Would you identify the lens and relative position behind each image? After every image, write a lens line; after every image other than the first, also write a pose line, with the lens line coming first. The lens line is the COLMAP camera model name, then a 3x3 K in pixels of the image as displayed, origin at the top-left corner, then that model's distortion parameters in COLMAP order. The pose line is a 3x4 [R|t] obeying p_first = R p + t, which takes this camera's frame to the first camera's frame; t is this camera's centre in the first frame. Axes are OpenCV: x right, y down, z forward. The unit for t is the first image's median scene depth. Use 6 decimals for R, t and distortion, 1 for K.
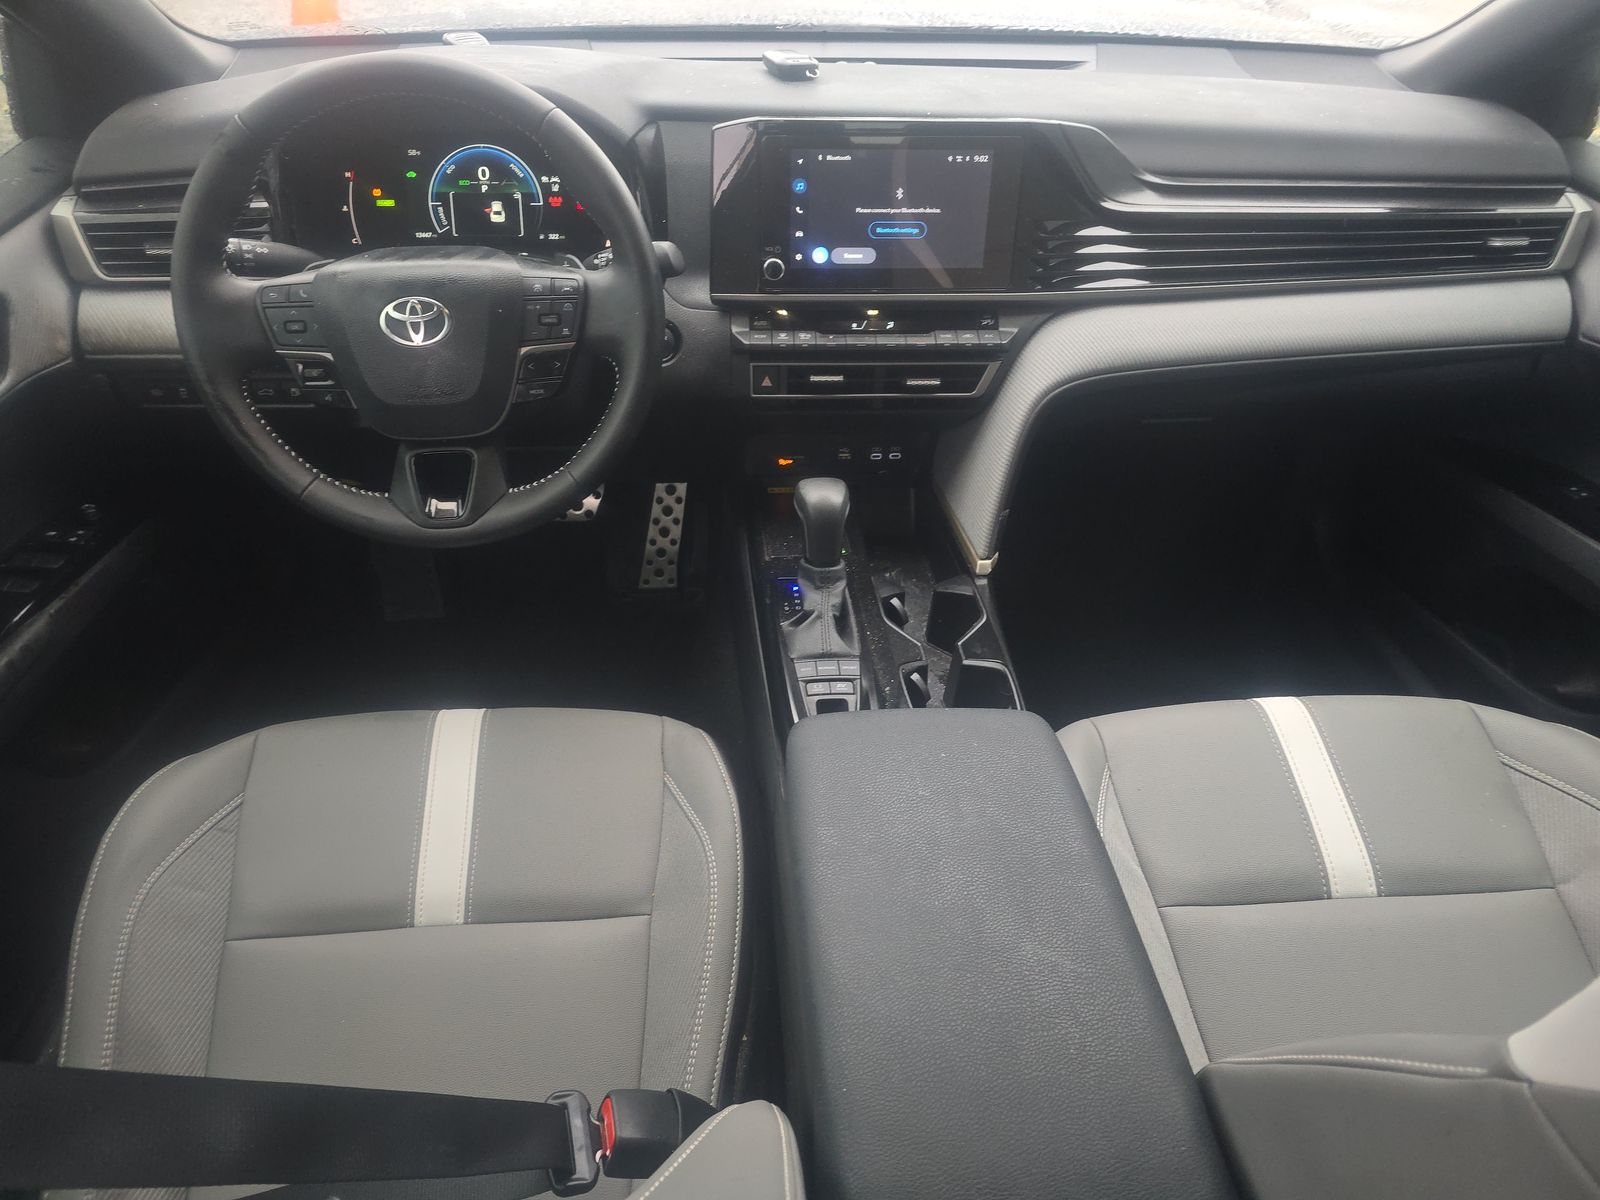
lens RADIAL K [[1063.2, 0, 800.3], [0, 1063.2, 597.2], [0, 0, 1]] dist [0.027094, -0.019368]
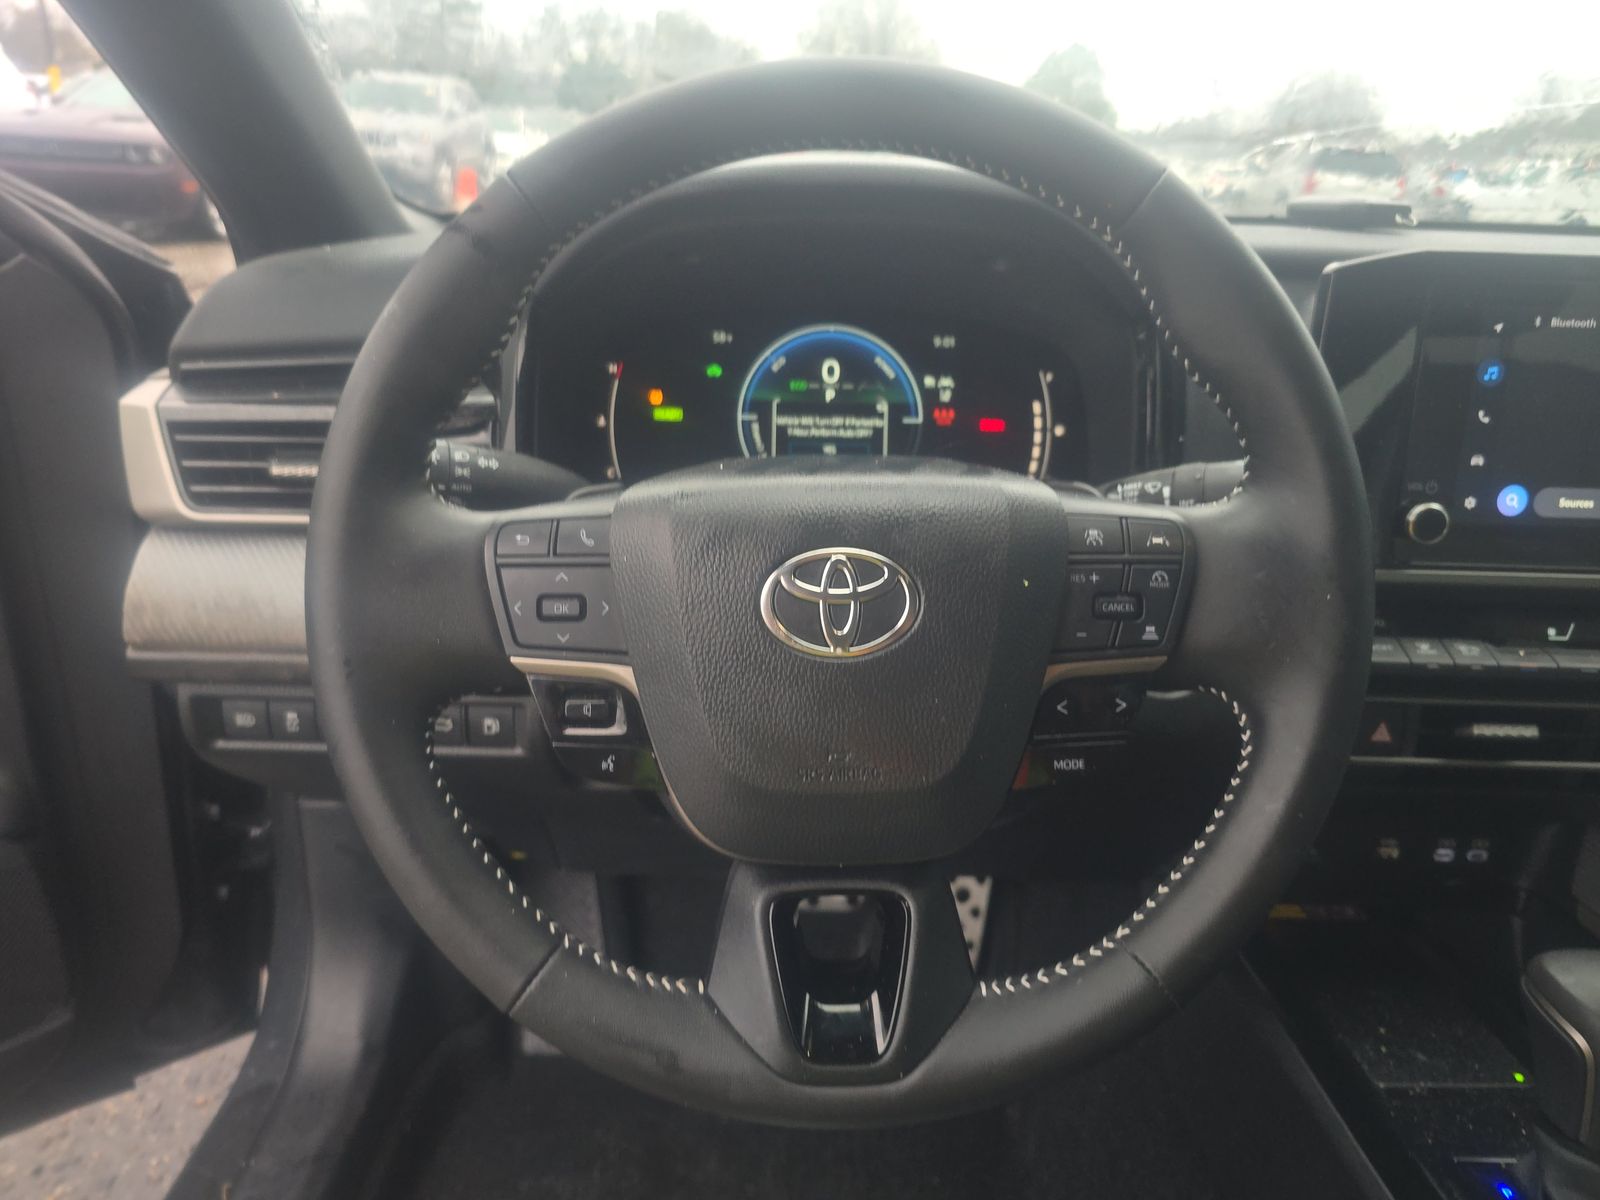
lens RADIAL K [[1063.2, 0, 800.3], [0, 1063.2, 597.2], [0, 0, 1]] dist [0.027094, -0.019368]
pose [[0.997247, 0.026493, -0.069250, -0.297268], [-0.043951, 0.963427, -0.264341, -0.125086], [0.059714, 0.266657, 0.961940, 0.501593]]
